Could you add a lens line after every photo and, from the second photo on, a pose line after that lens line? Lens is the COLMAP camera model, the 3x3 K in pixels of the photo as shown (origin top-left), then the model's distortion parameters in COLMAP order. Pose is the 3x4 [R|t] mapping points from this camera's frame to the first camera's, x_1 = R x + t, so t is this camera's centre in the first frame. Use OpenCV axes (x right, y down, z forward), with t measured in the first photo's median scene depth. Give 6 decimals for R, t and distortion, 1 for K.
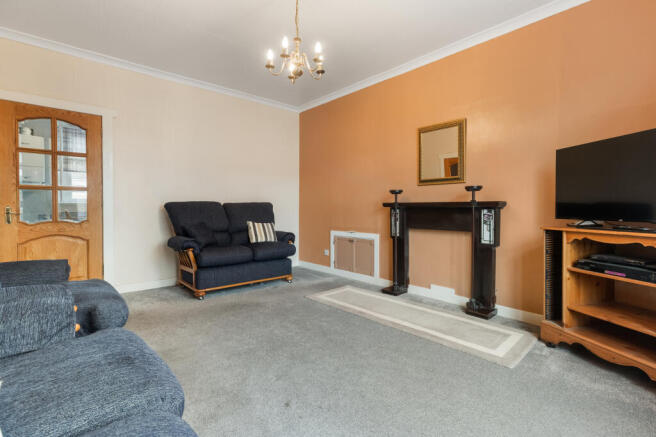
lens RADIAL K [[305.9, 0, 327.3], [0, 305.9, 208.0], [0, 0, 1]] dist [-0.000373, -0.000047]
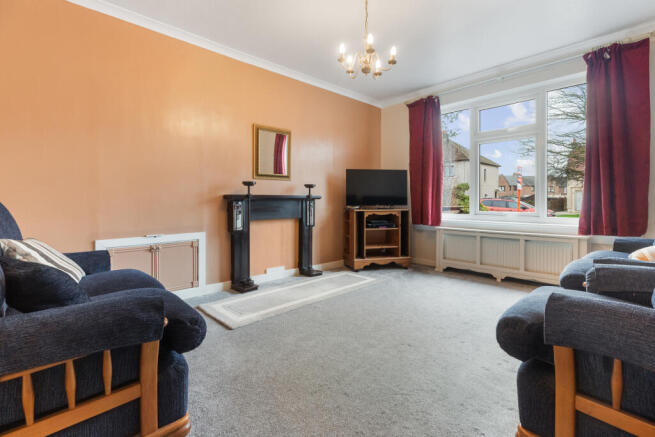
lens RADIAL K [[305.4, 0, 326.8], [0, 305.4, 208.0], [0, 0, 1]] dist [-0.000373, -0.000047]
pose [[-0.036011, -0.023563, 0.999074, -0.763383], [0.002852, 0.999715, 0.023681, 0.002198], [-0.999347, 0.003702, -0.035933, 0.811001]]
